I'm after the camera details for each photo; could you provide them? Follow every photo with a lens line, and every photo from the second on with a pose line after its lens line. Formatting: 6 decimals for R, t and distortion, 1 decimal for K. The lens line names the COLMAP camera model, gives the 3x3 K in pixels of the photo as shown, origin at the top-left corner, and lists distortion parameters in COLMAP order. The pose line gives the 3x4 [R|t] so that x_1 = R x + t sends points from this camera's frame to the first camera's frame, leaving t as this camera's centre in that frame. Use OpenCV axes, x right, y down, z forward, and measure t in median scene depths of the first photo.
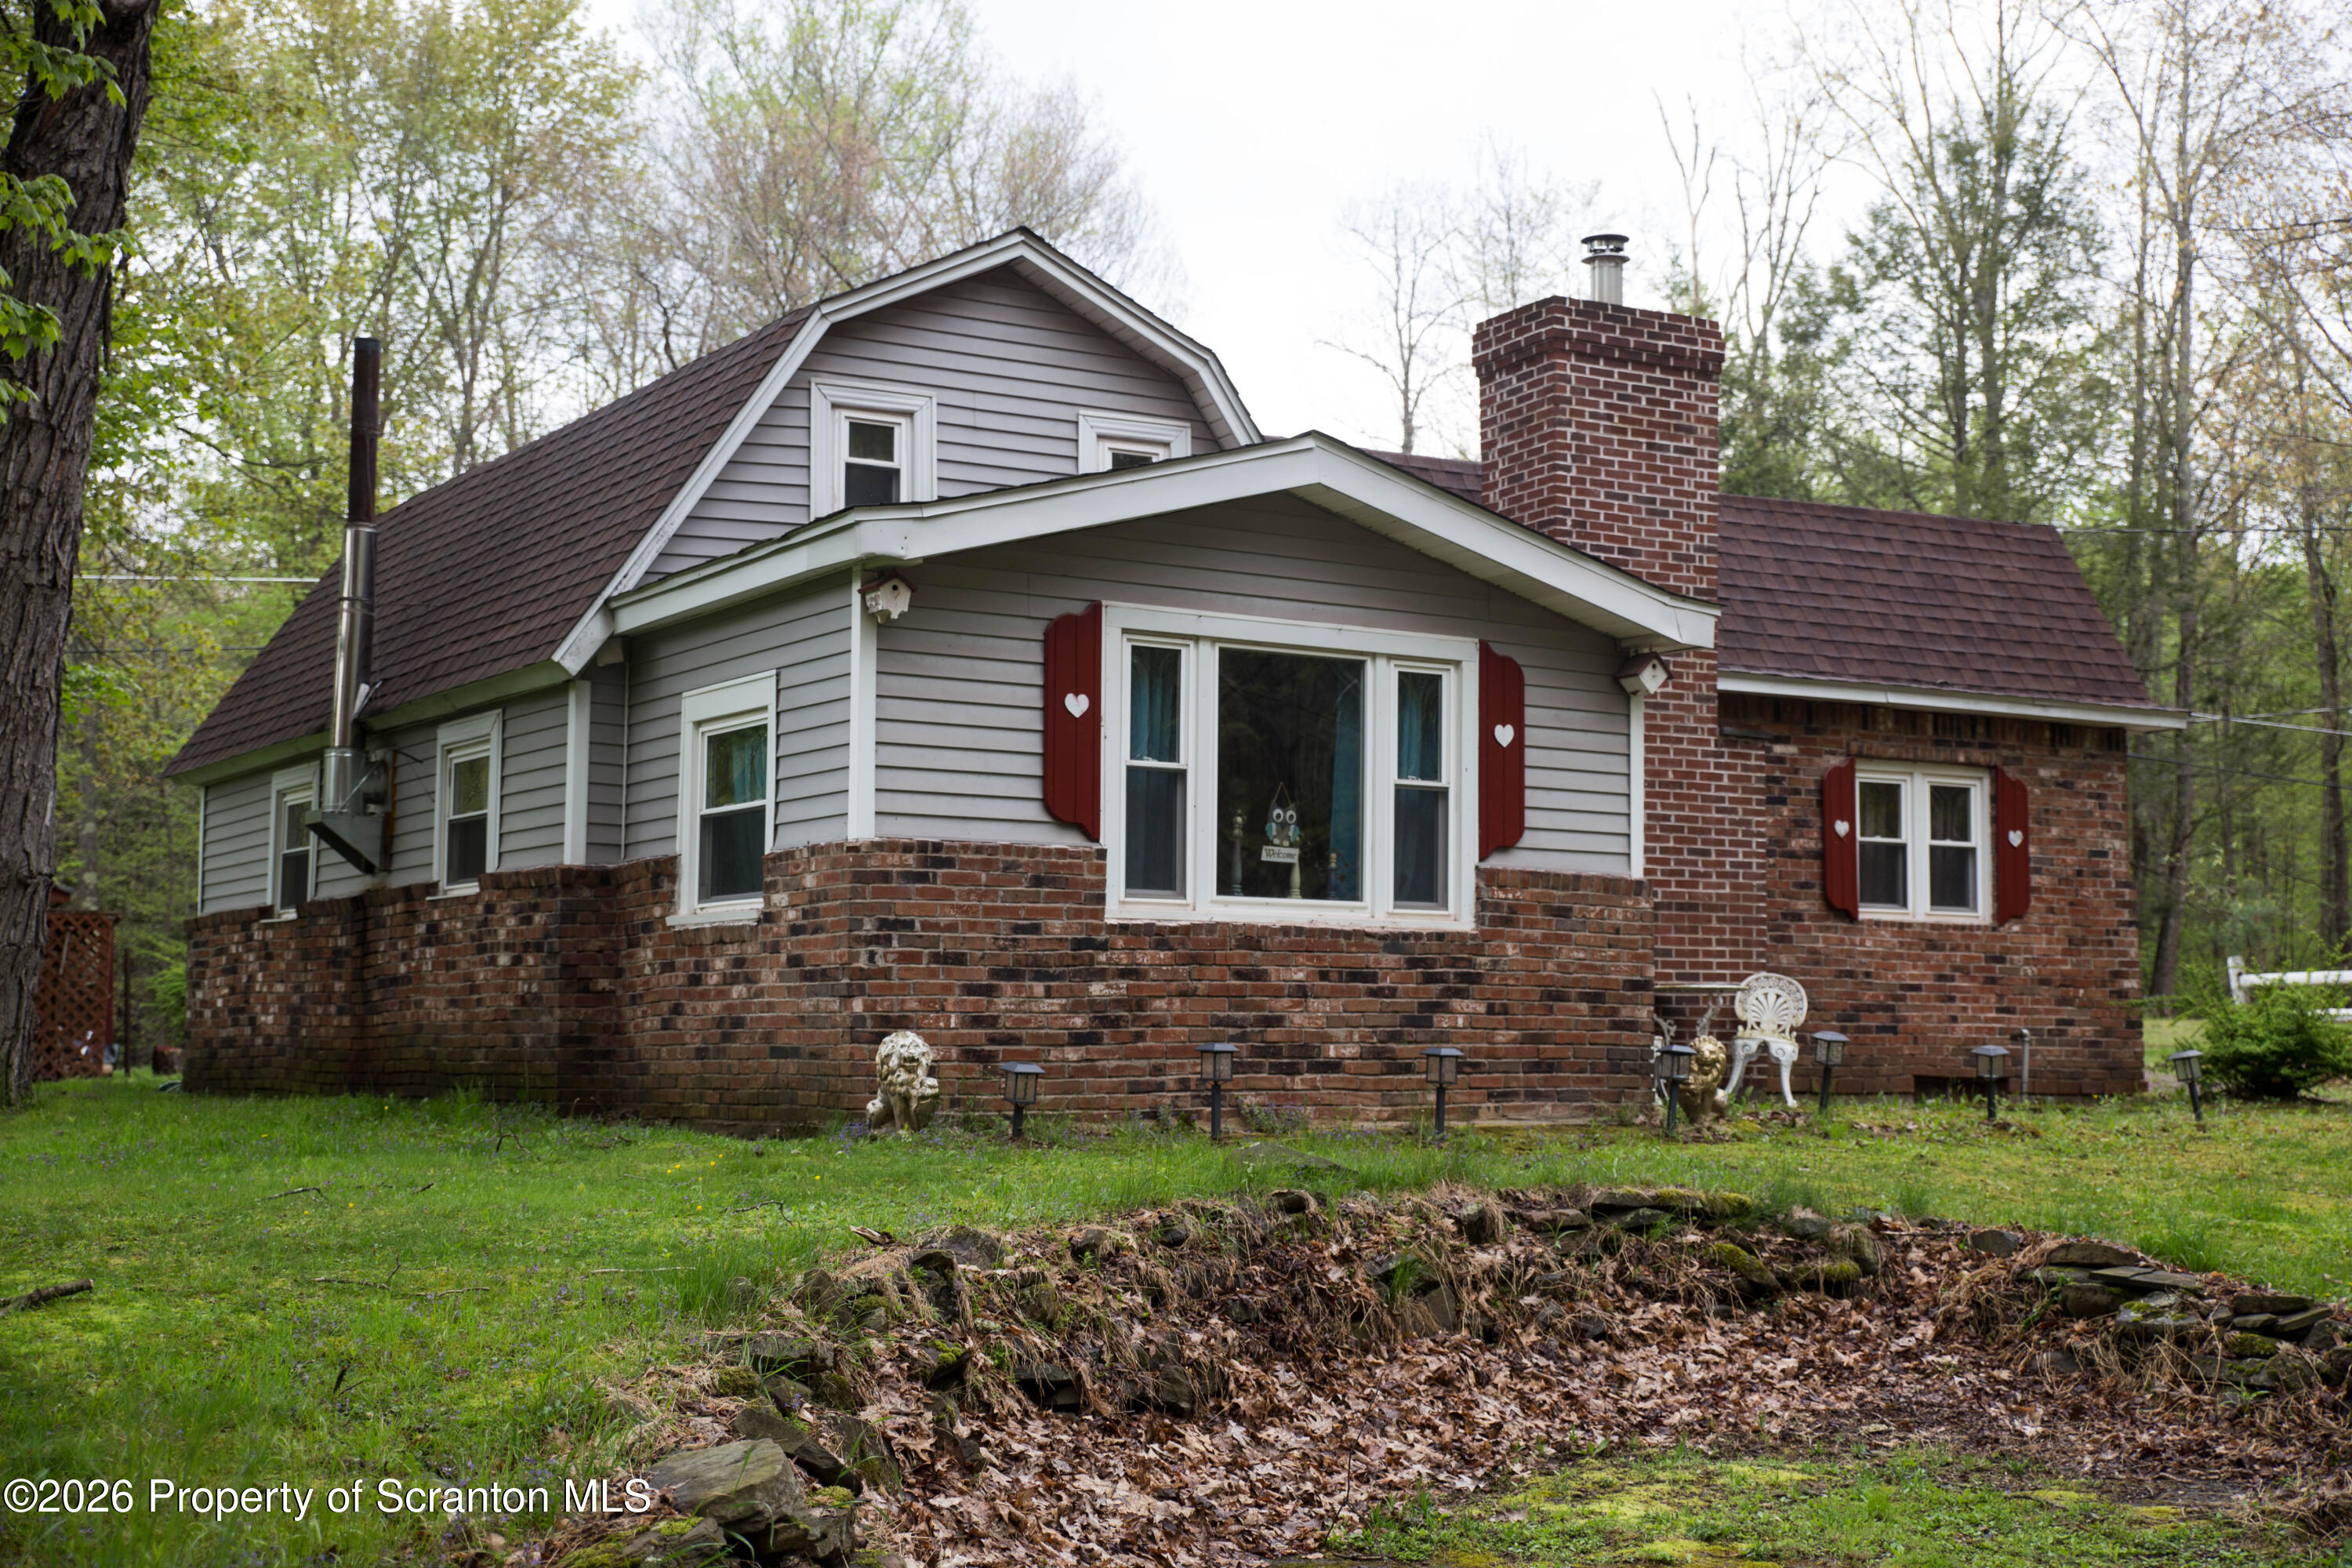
lens RADIAL K [[3060.6, 0, 1176.0], [0, 3060.6, 784.0], [0, 0, 1]] dist [-0.005752, 0.018264]
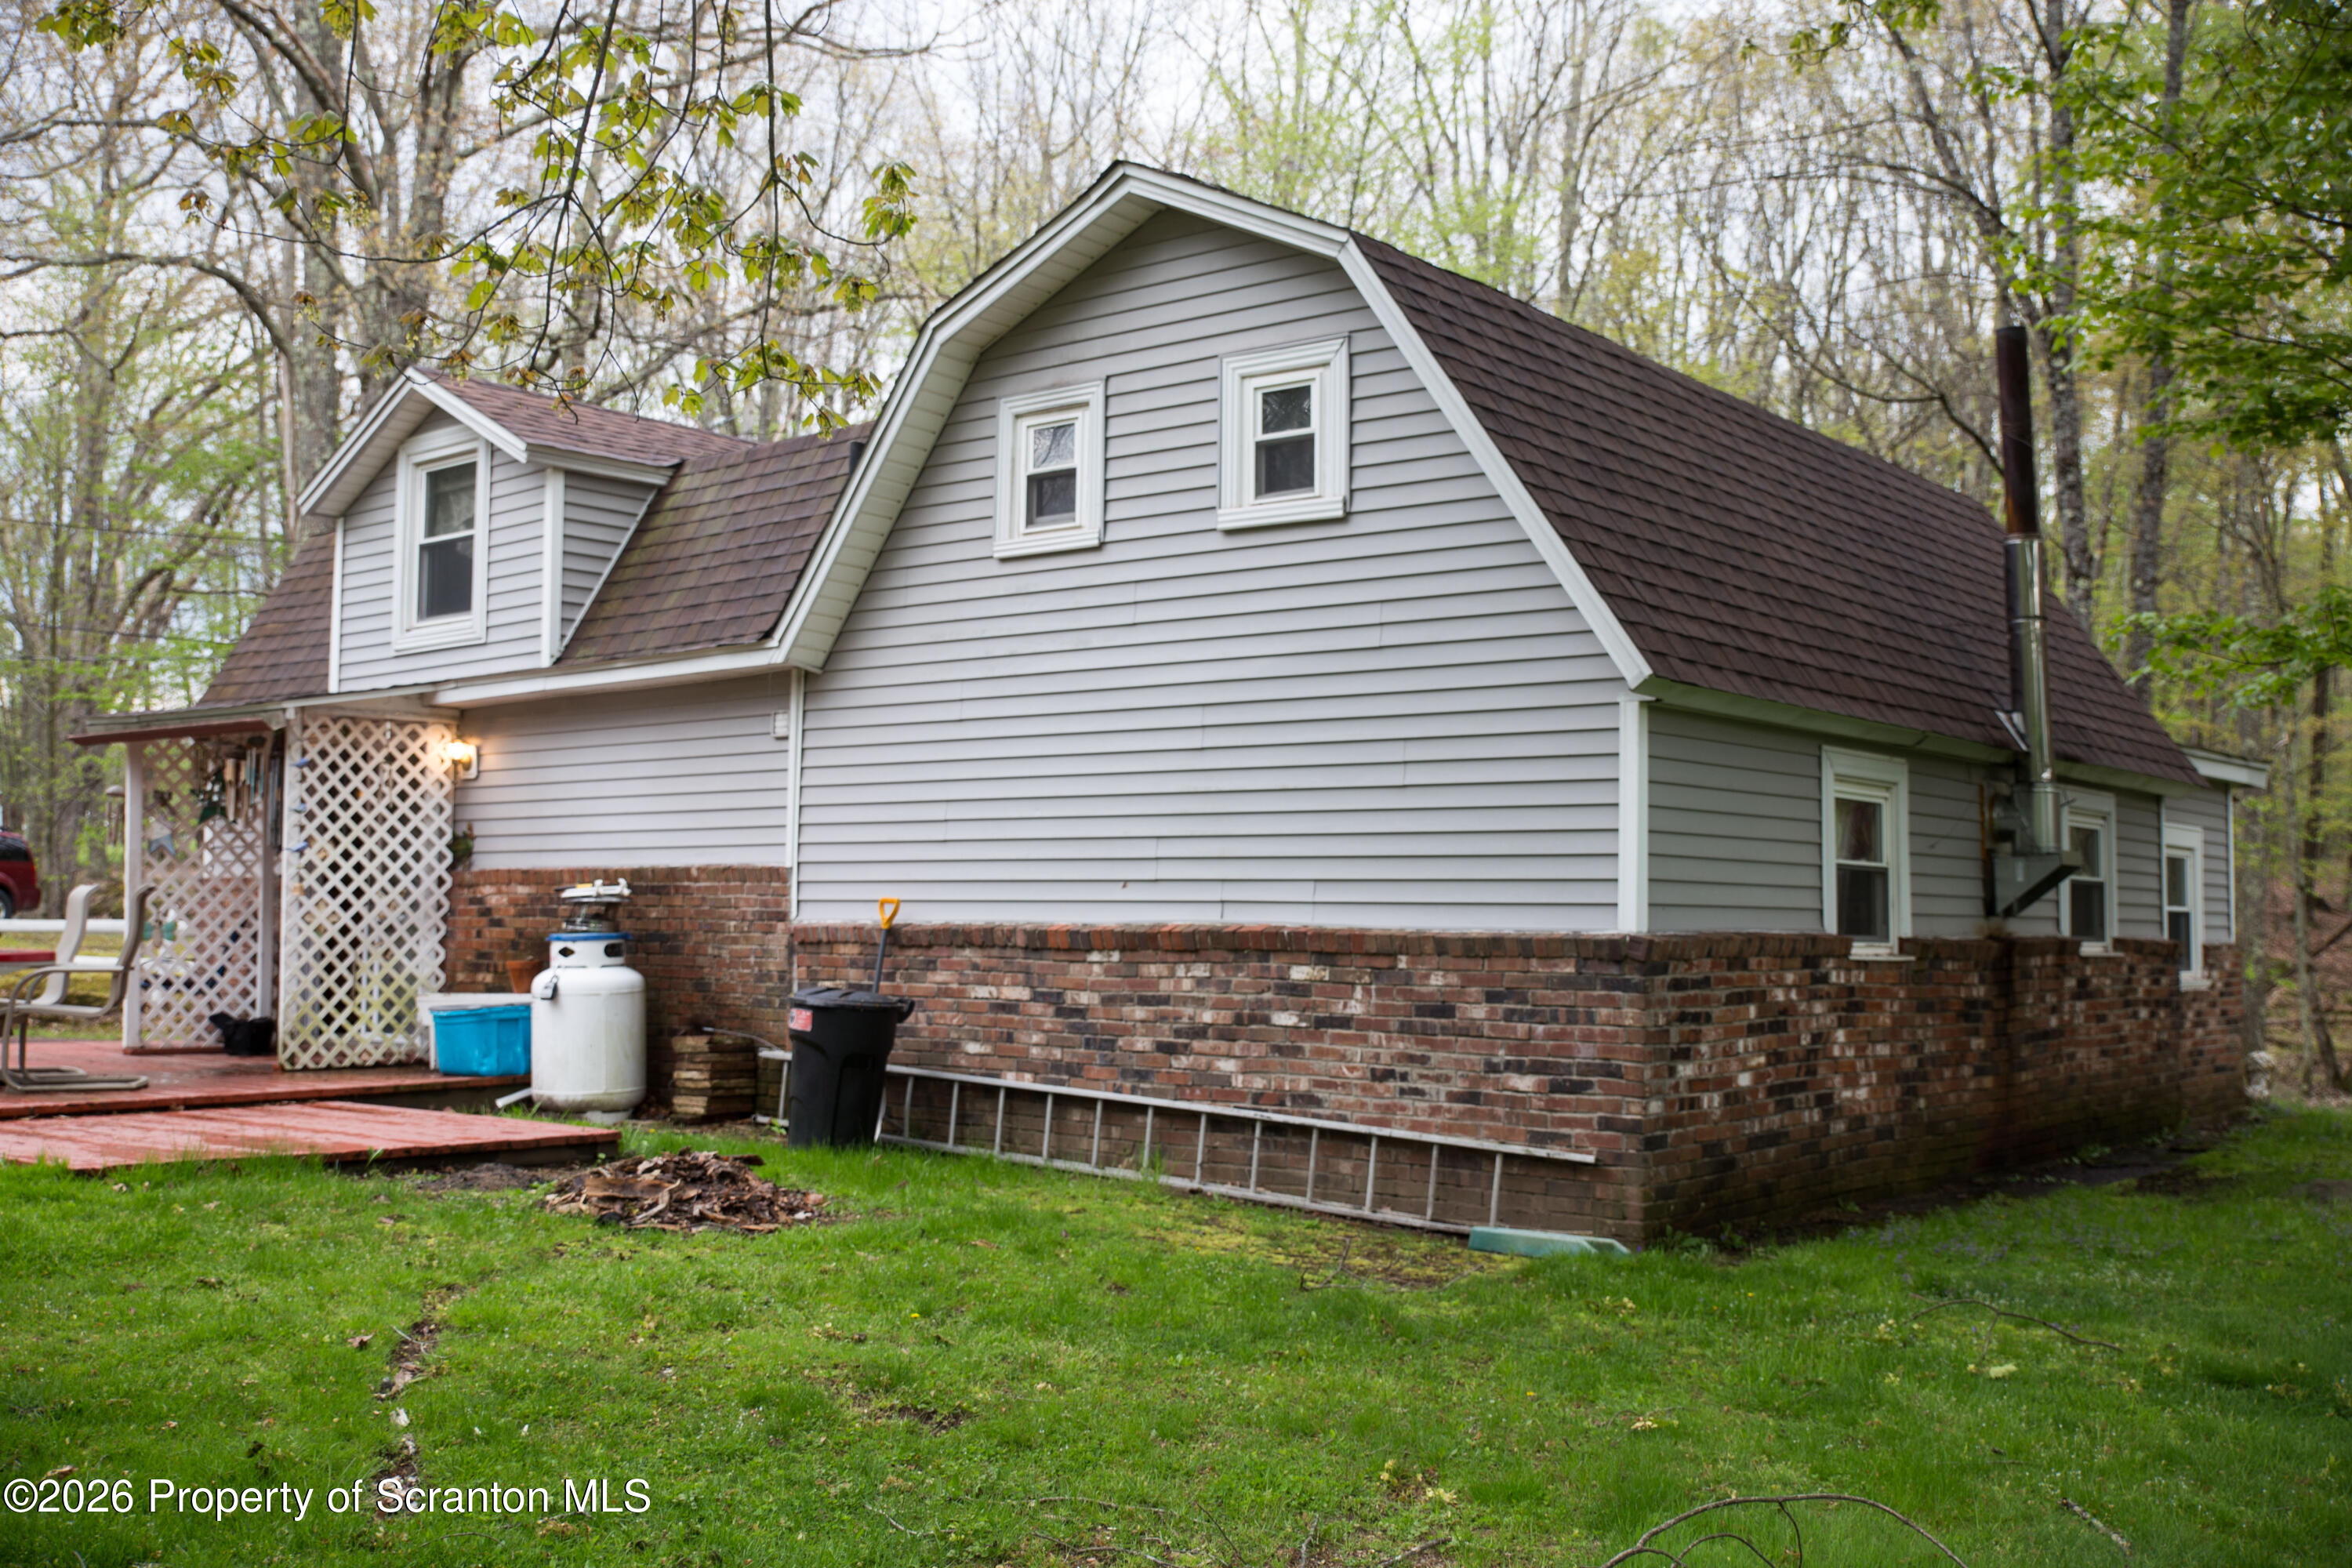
lens RADIAL K [[2331.2, 0, 1176.0], [0, 2331.2, 784.0], [0, 0, 1]] dist [0.005295, -0.003425]
pose [[-0.349068, 0.052699, 0.935615, -0.717515], [-0.091743, 0.991699, -0.090086, 0.064741], [-0.932596, -0.117282, -0.341335, 1.270859]]
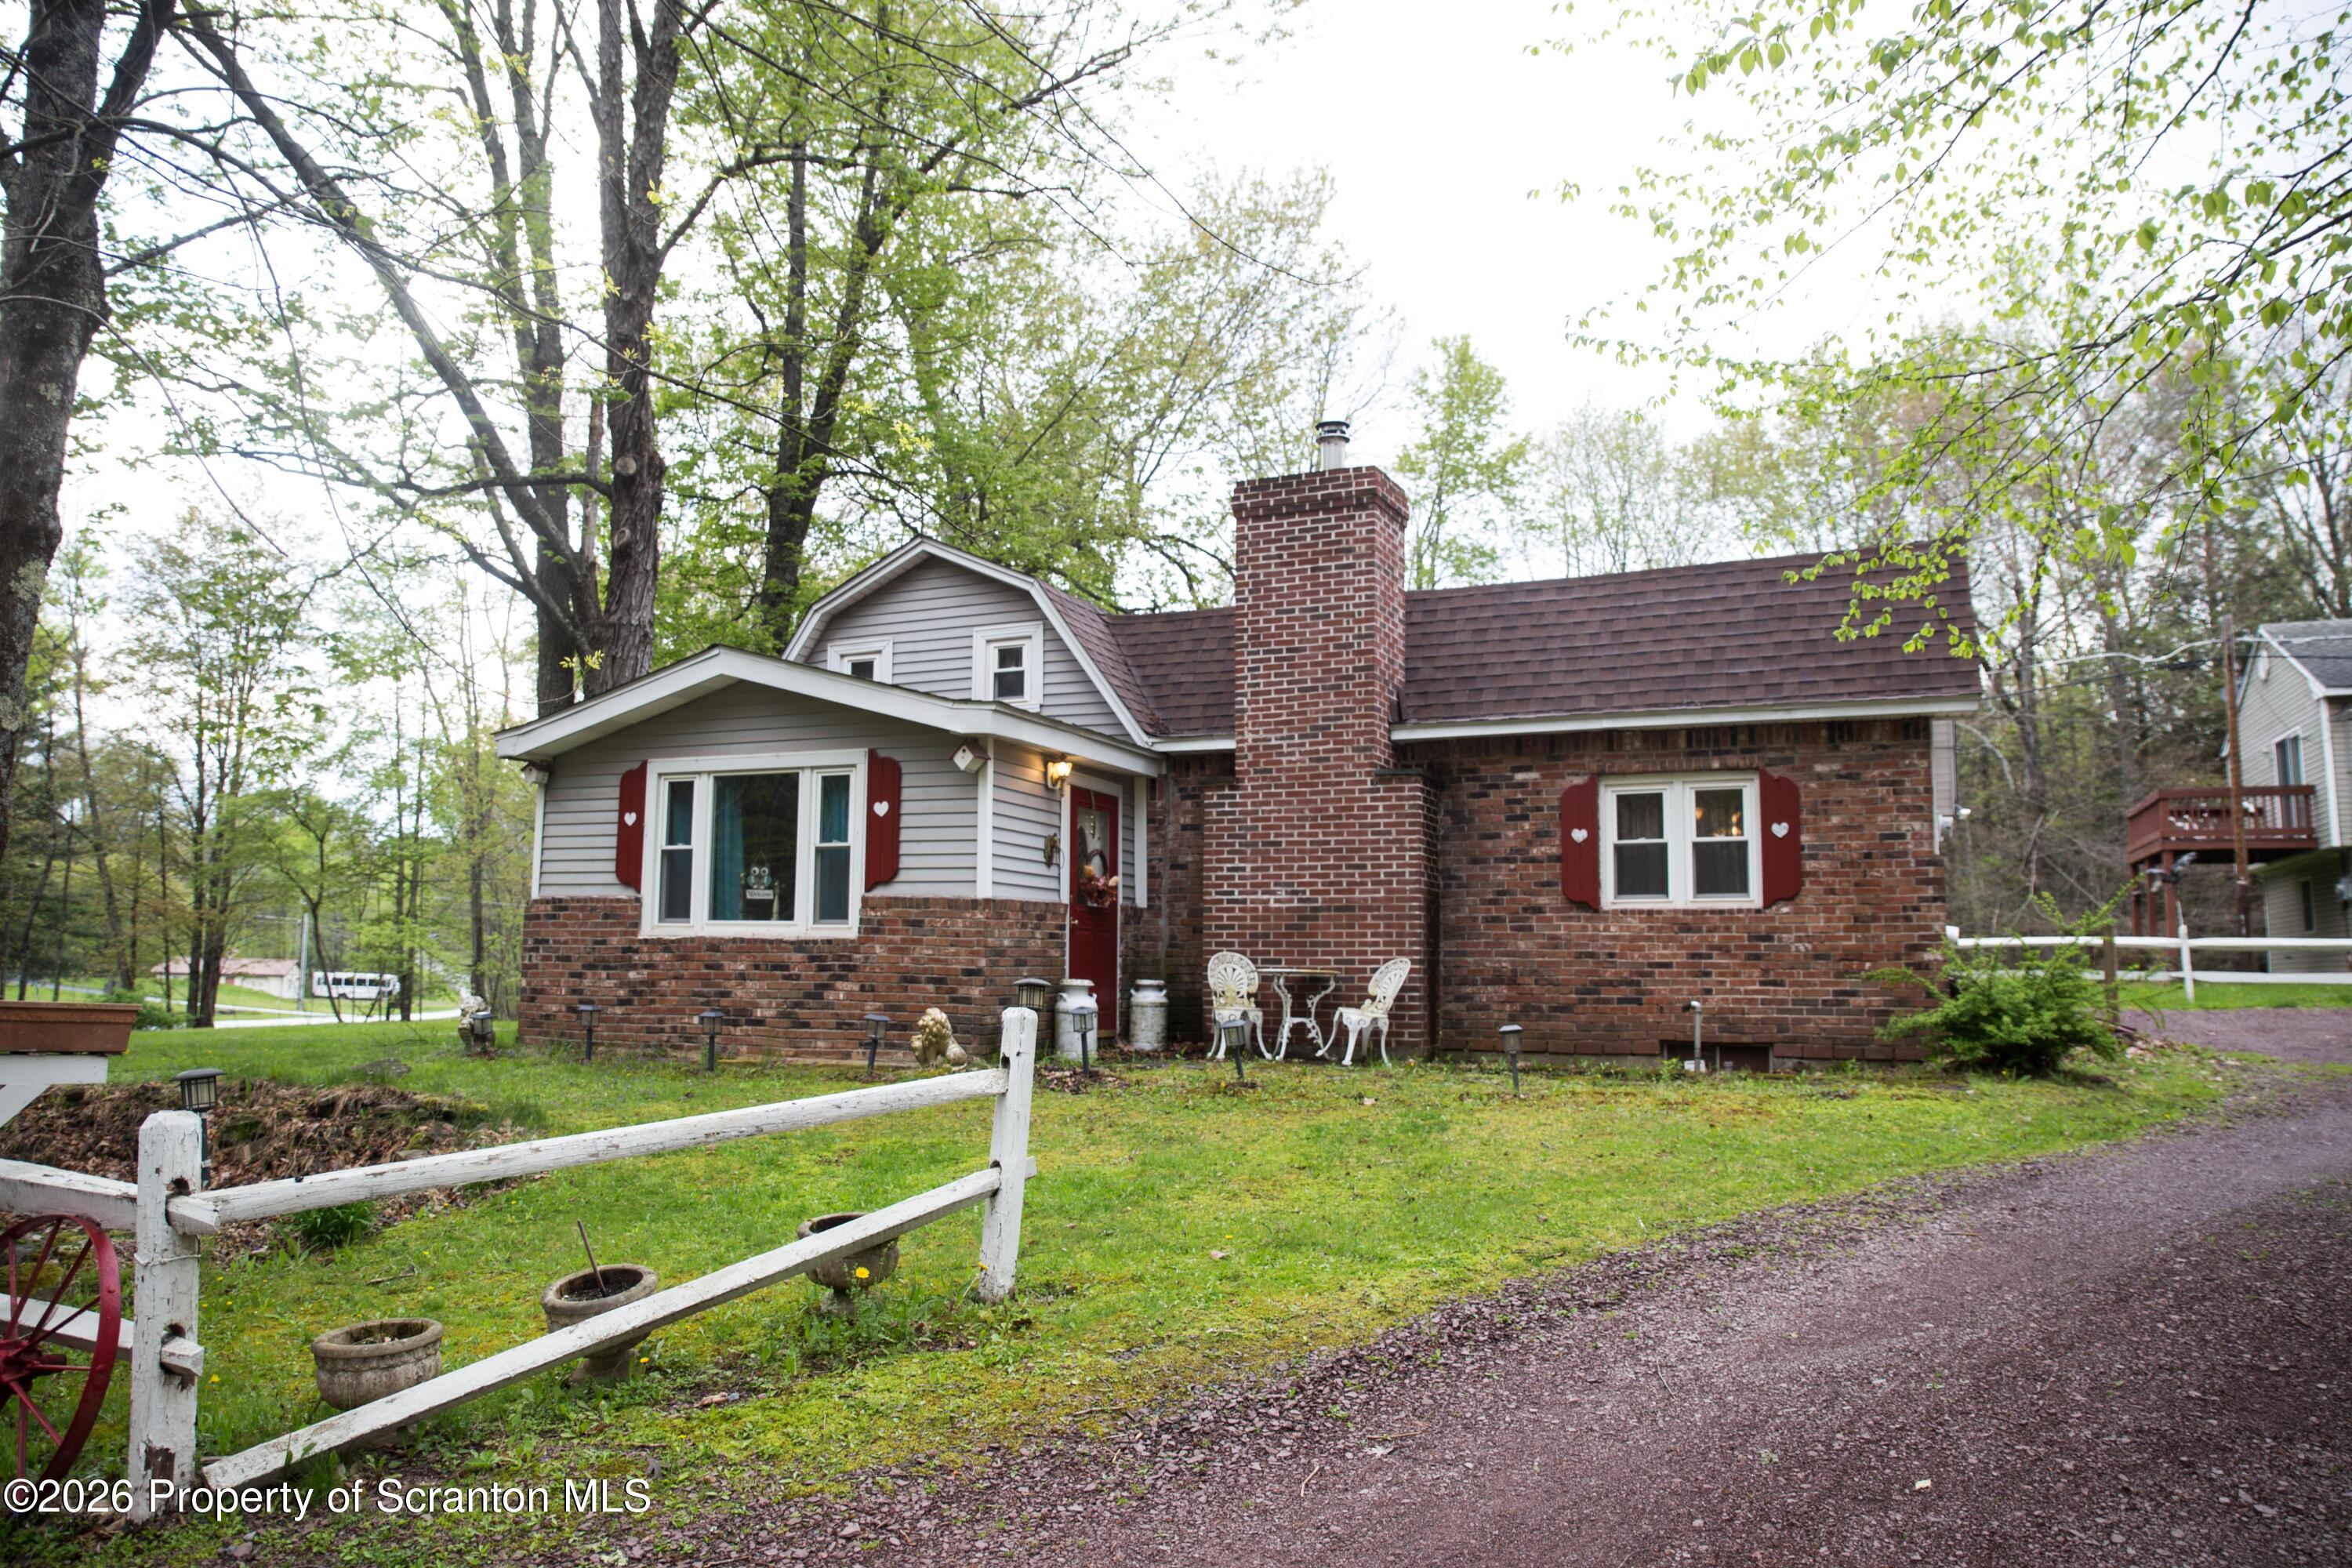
lens RADIAL K [[1632.2, 0, 1176.0], [0, 1632.2, 784.0], [0, 0, 1]] dist [-0.134014, 0.000267]
pose [[0.572442, -0.095317, -0.814386, 0.866305], [0.064133, 0.995382, -0.071421, 0.039637], [0.817433, -0.011345, 0.575912, 0.660854]]
